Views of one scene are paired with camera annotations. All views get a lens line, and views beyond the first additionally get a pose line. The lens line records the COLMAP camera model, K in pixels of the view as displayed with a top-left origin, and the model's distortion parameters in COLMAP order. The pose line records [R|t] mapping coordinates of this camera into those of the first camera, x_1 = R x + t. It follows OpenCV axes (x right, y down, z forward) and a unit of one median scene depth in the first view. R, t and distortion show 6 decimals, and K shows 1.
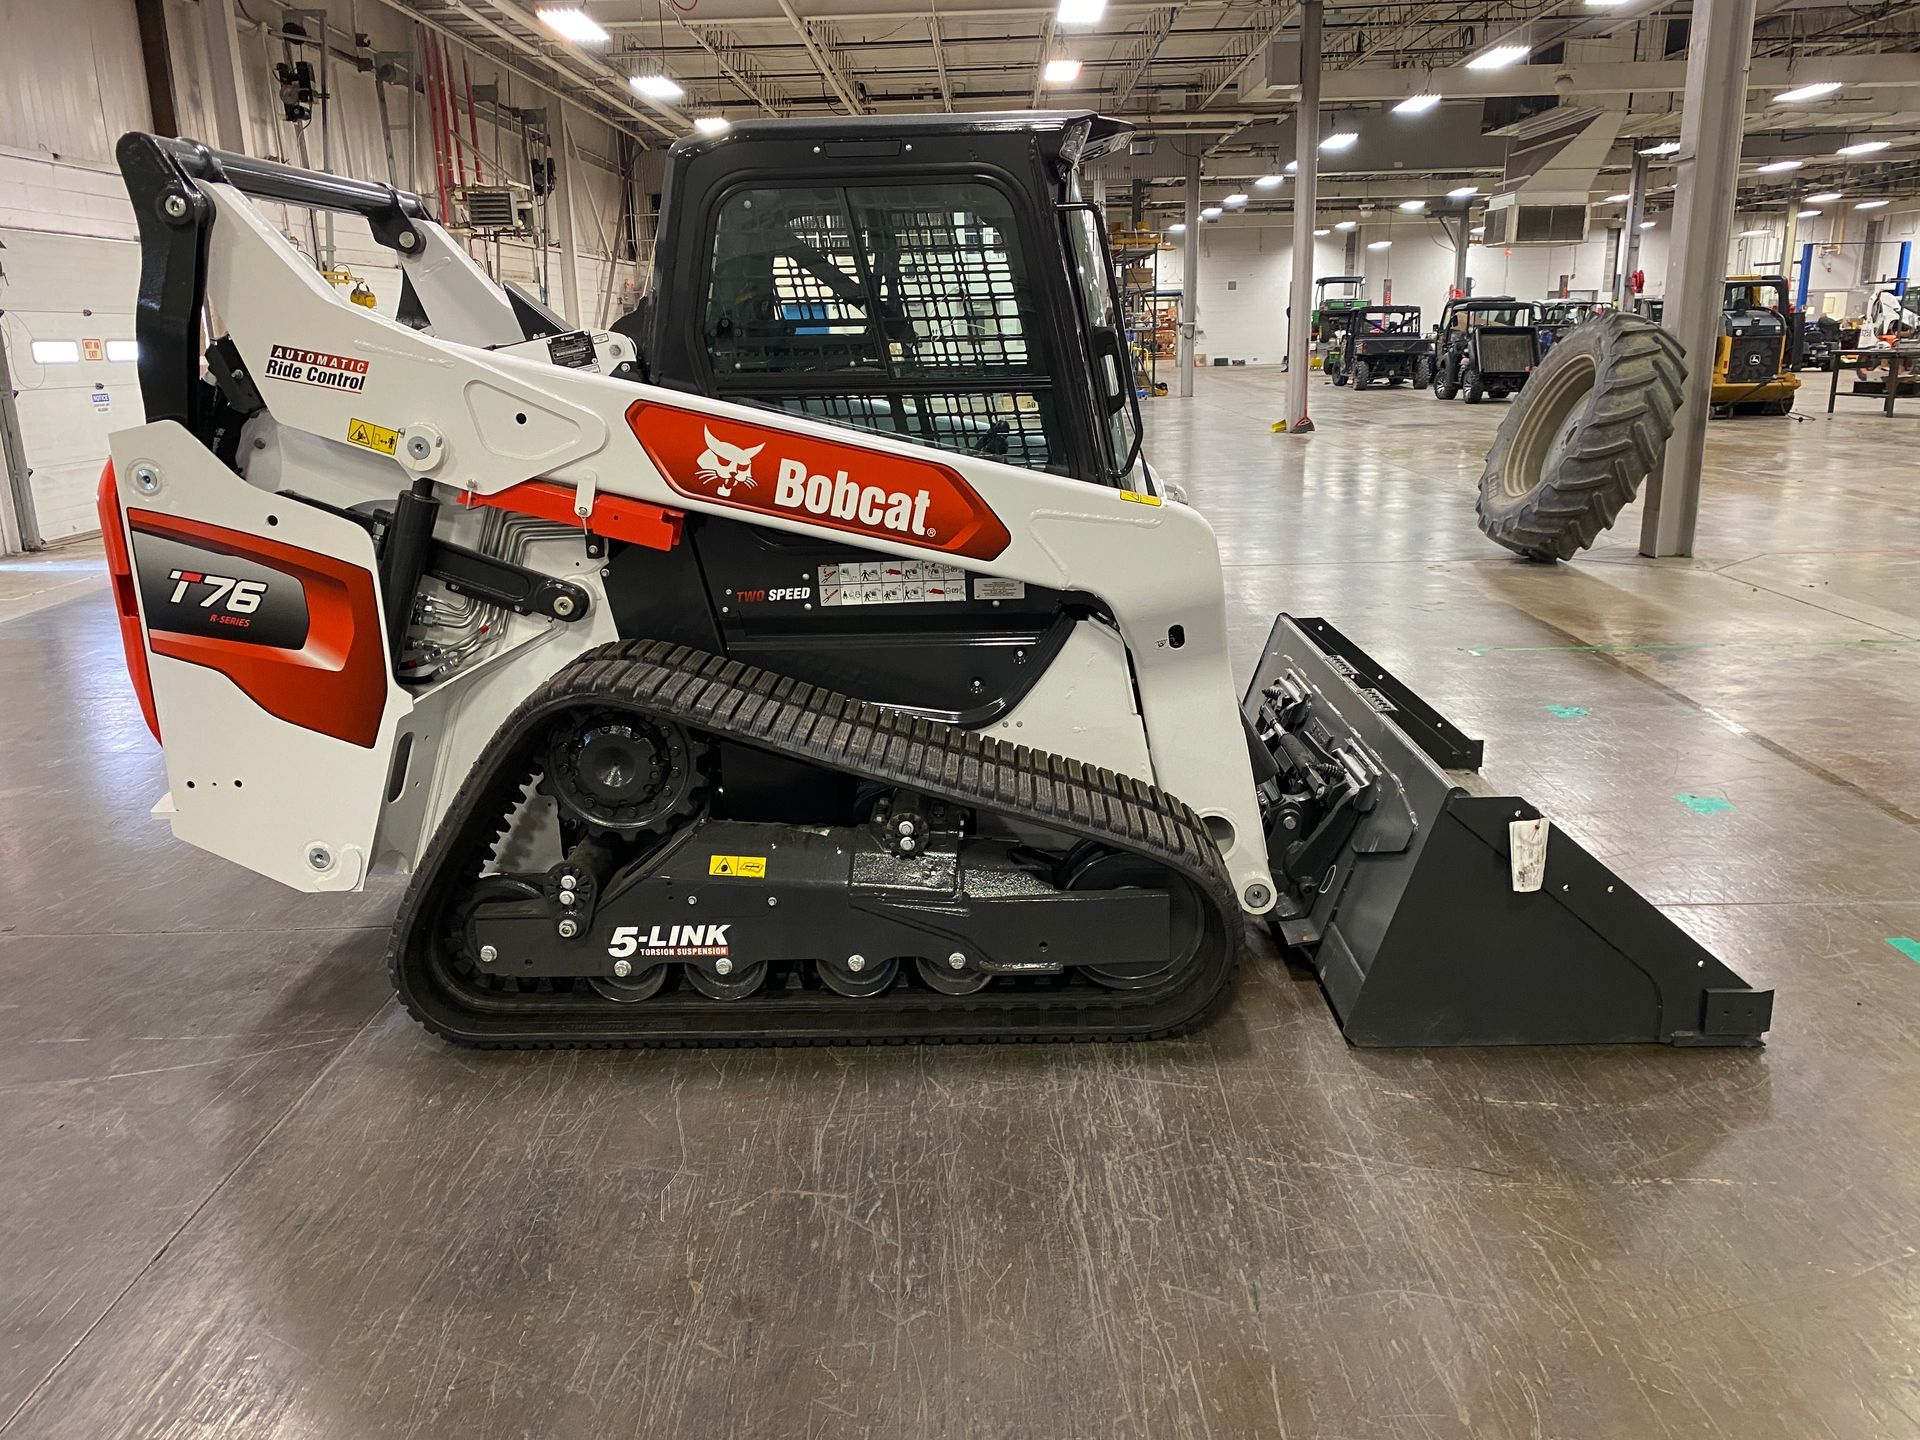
lens RADIAL K [[1478.0, 0, 952.7], [0, 1478.0, 712.9], [0, 0, 1]] dist [0.023655, -0.001047]
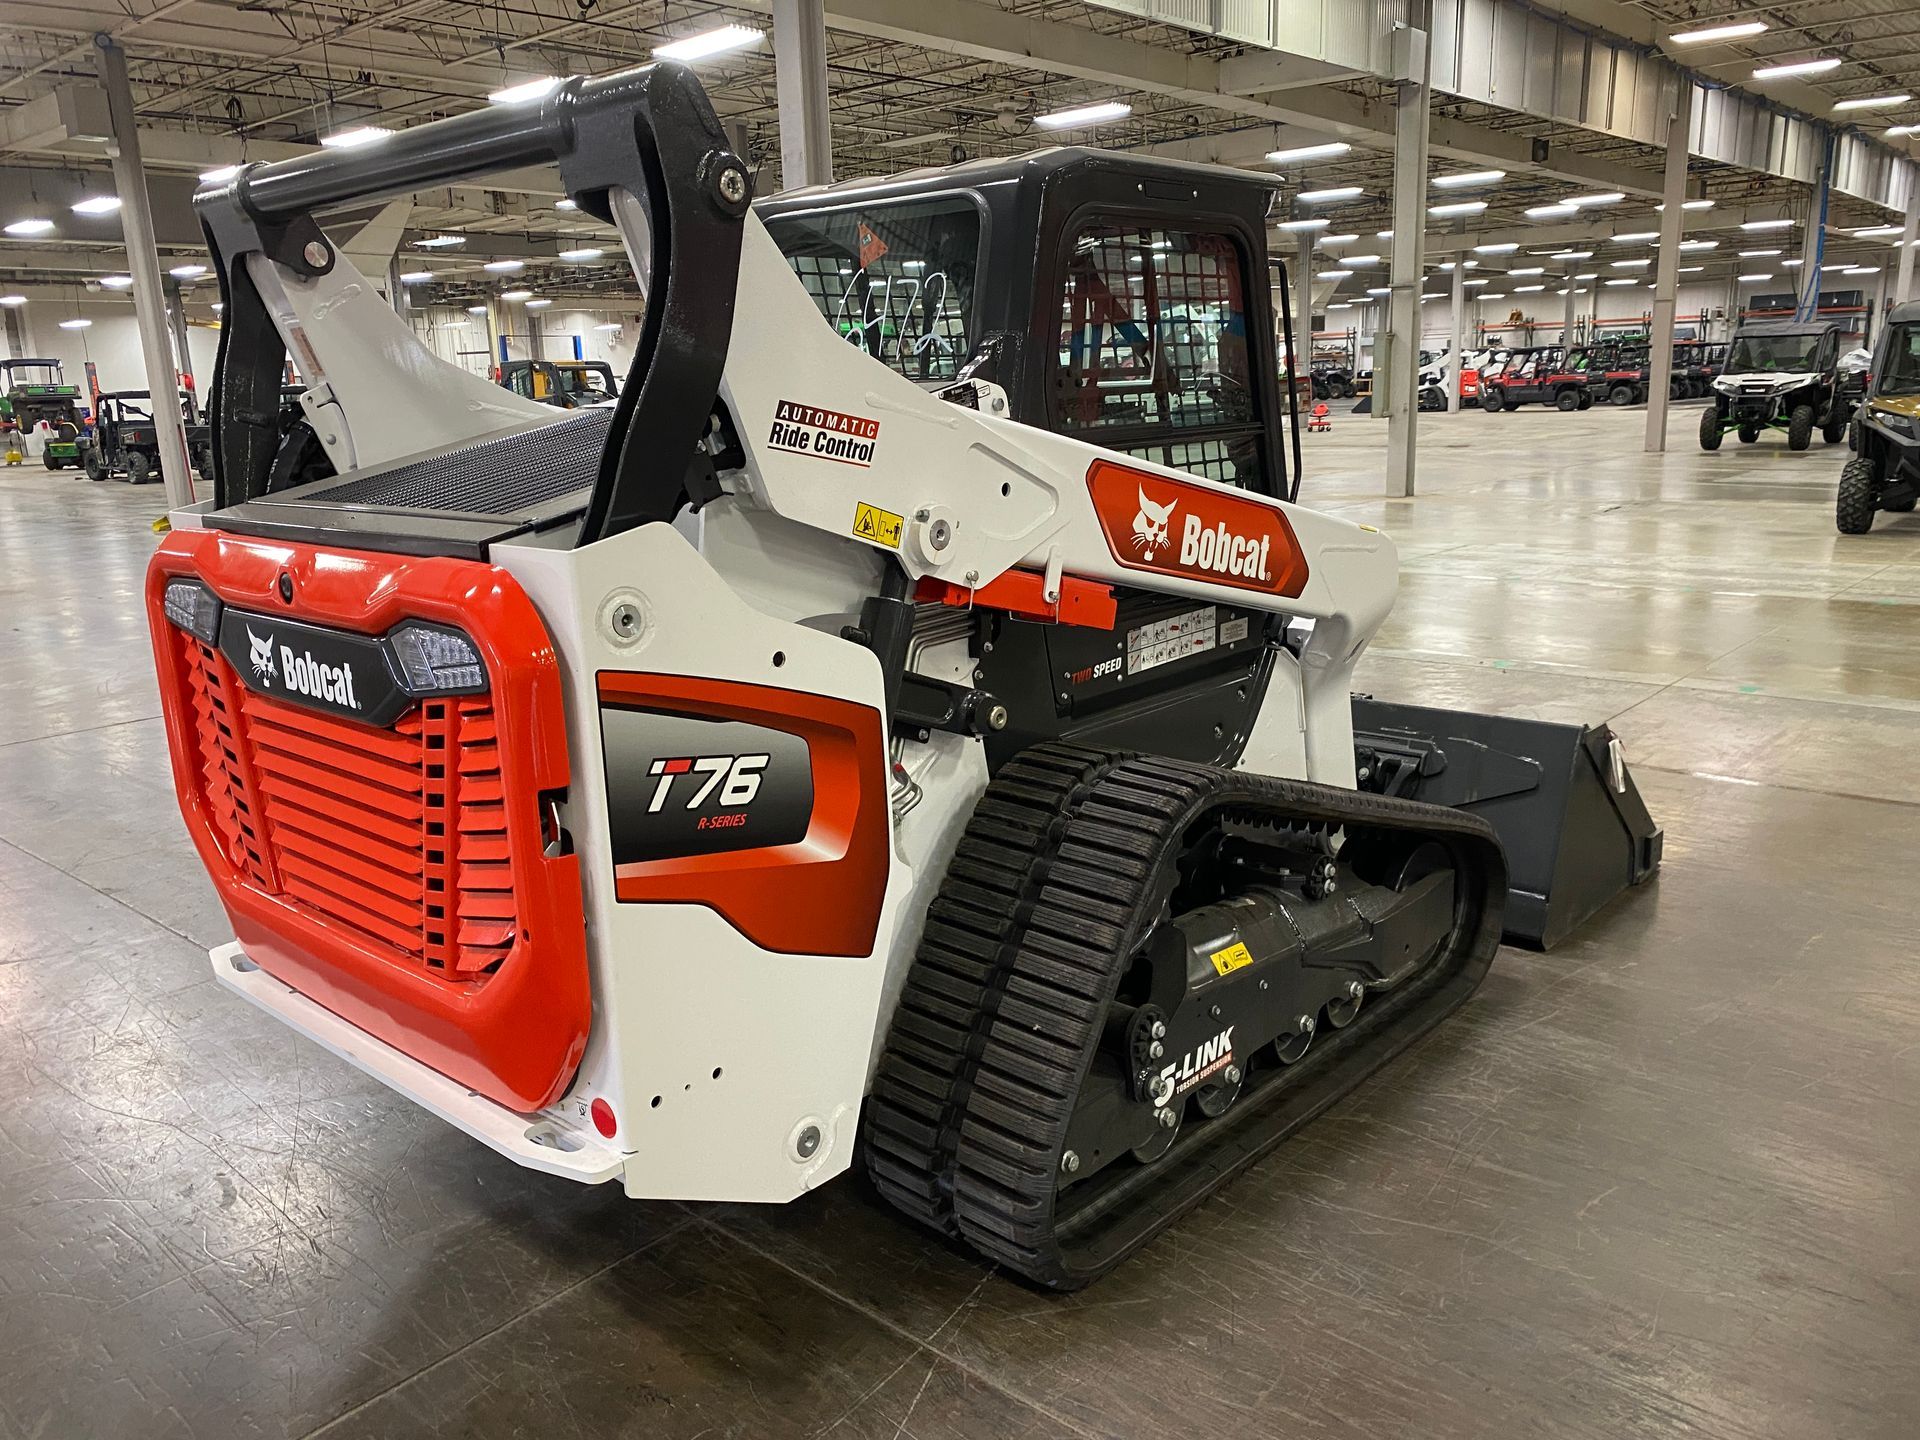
lens RADIAL K [[1422.0, 0, 963.2], [0, 1422.0, 724.6], [0, 0, 1]] dist [0.274707, -0.336594]
pose [[0.668153, -0.176366, 0.722818, -0.876105], [0.211382, 0.976463, 0.042859, -0.109872], [-0.713364, 0.124155, 0.689708, 0.487762]]
